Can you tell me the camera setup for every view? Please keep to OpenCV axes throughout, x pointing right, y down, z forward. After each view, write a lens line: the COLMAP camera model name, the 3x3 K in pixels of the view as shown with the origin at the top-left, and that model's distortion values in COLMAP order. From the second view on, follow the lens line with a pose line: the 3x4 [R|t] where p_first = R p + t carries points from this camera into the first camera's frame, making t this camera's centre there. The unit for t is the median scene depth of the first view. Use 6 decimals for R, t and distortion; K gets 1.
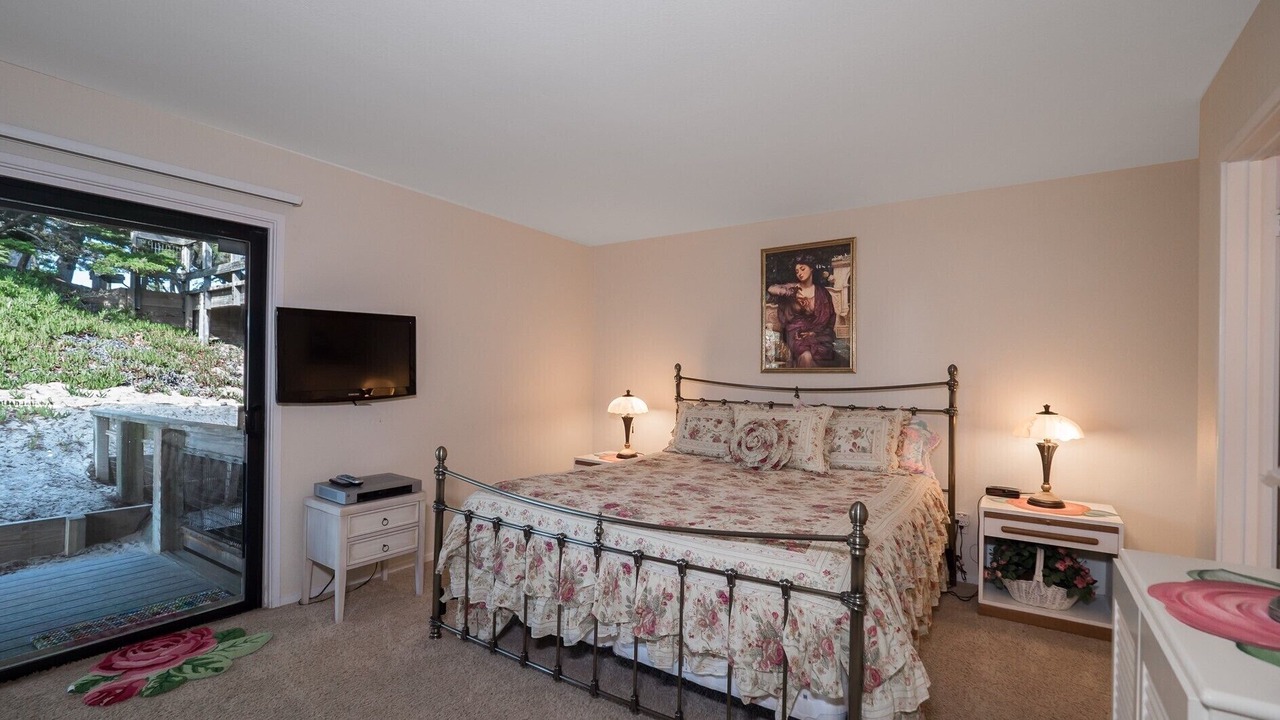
lens RADIAL K [[567.0, 0, 640.2], [0, 567.0, 366.2], [0, 0, 1]] dist [0.025562, 0.000027]
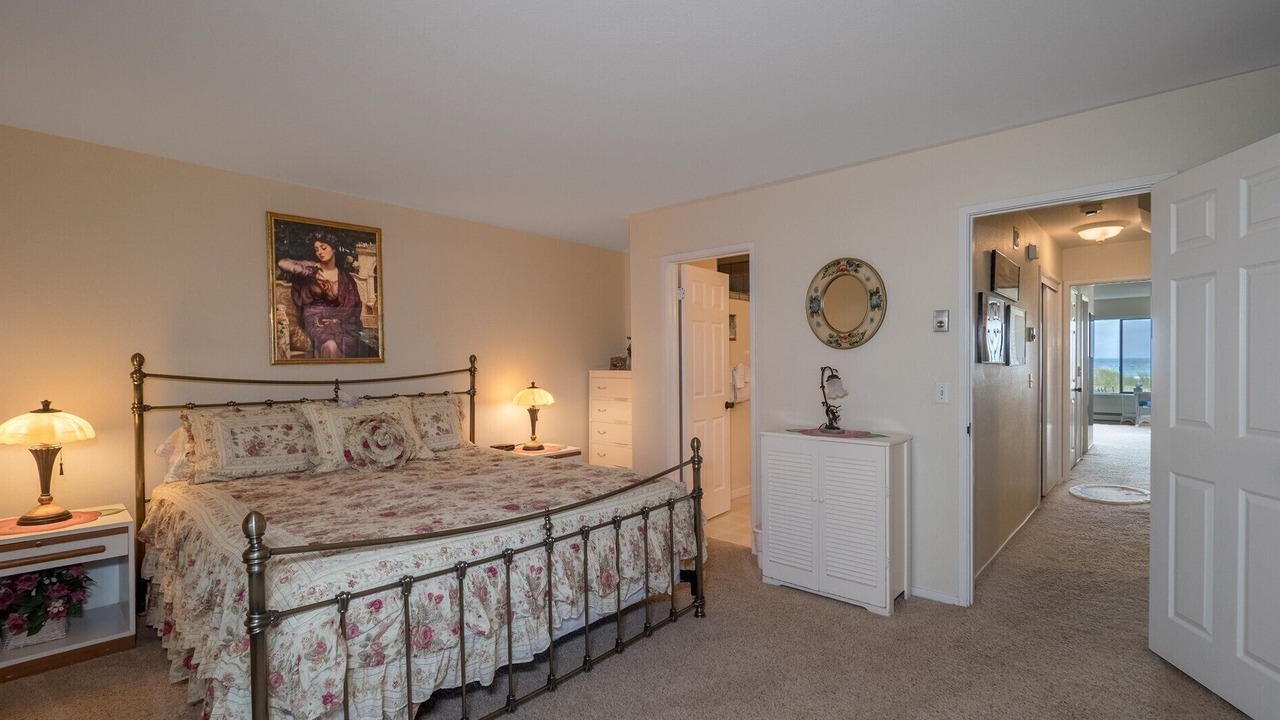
lens RADIAL K [[592.4, 0, 640.1], [0, 592.4, 364.1], [0, 0, 1]] dist [-0.001708, -0.001589]
pose [[0.136729, -0.016762, 0.990467, -0.594287], [0.000964, 0.999859, 0.016788, -0.003414], [-0.990608, -0.001340, 0.136726, 0.395271]]
